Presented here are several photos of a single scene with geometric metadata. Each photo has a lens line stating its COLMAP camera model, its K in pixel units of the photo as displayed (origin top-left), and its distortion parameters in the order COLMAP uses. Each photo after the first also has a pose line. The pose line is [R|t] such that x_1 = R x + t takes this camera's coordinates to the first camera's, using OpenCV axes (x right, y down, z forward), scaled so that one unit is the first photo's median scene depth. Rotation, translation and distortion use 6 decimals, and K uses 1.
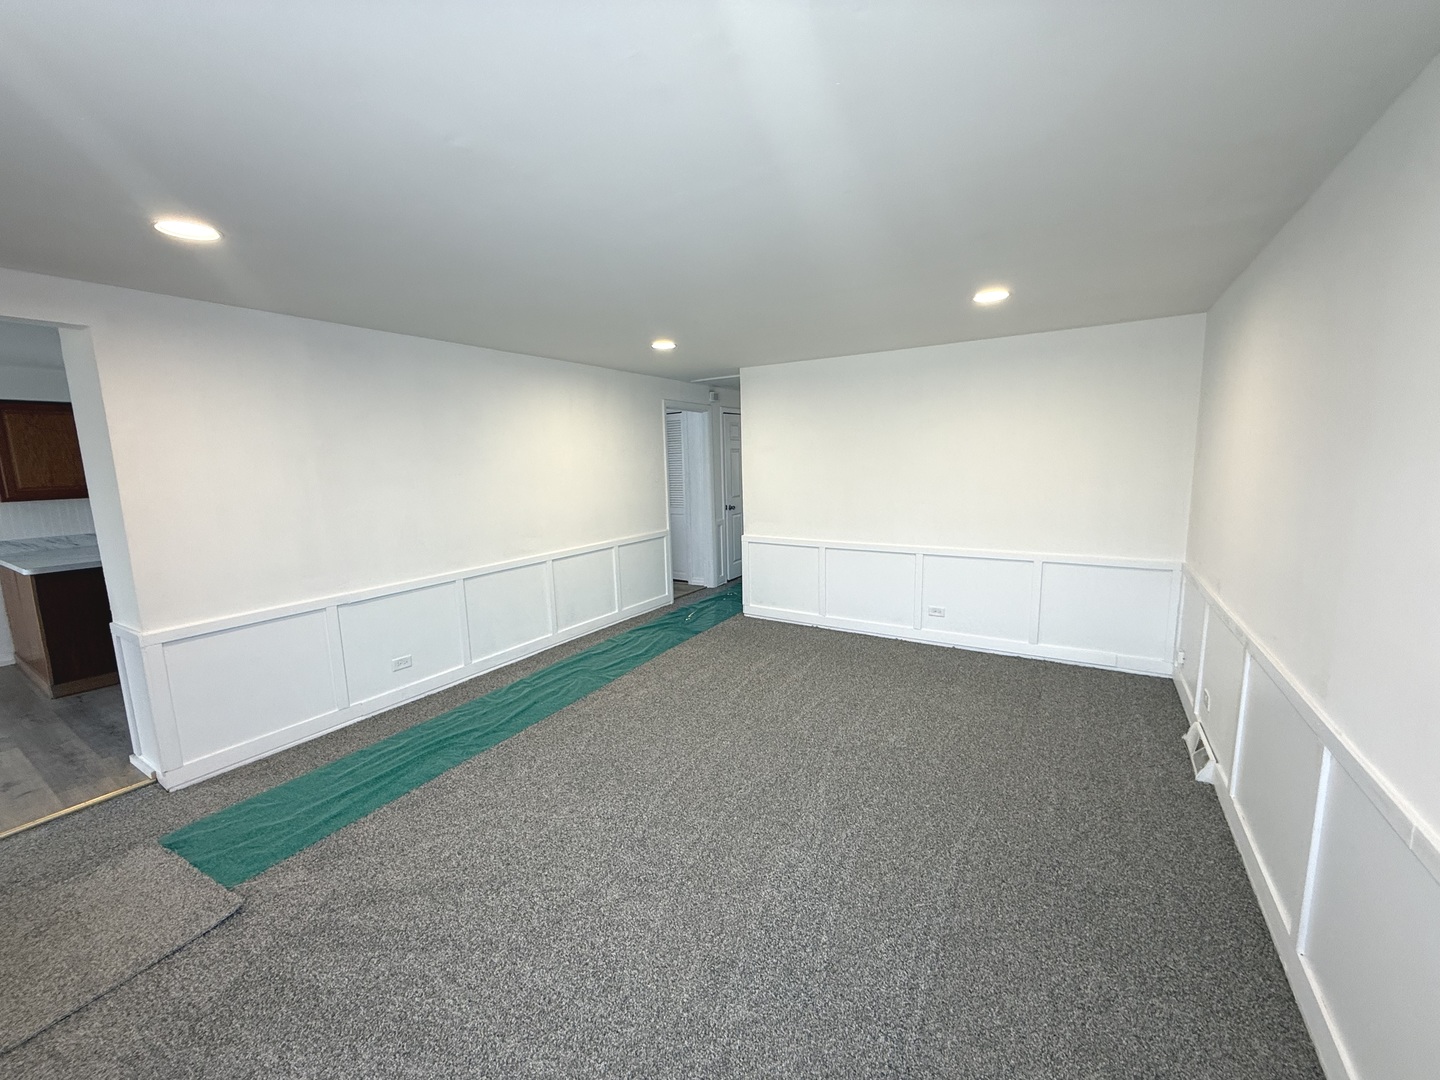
lens RADIAL K [[573.5, 0, 714.5], [0, 573.5, 538.5], [0, 0, 1]] dist [-0.000504, 0.000092]
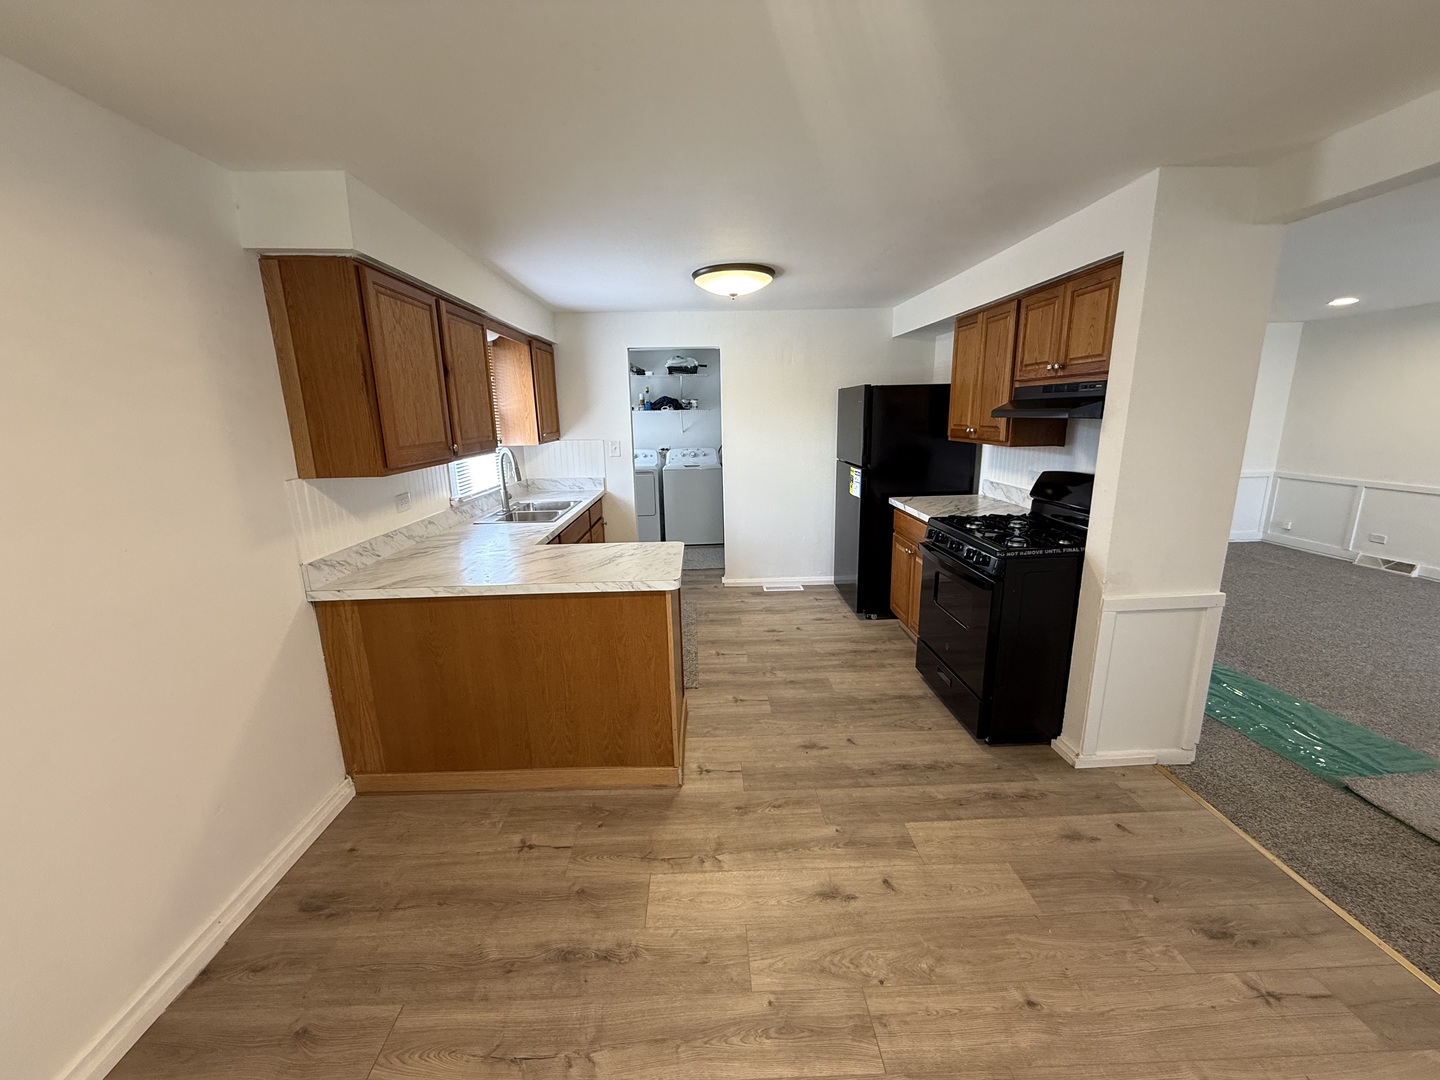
lens RADIAL K [[573.5, 0, 713.9], [0, 573.5, 537.4], [0, 0, 1]] dist [-0.000504, 0.000092]
pose [[0.828249, -0.112063, 0.549040, -2.365569], [0.076549, 0.993241, 0.087250, -0.058743], [-0.555107, -0.030236, 0.831229, 0.788213]]
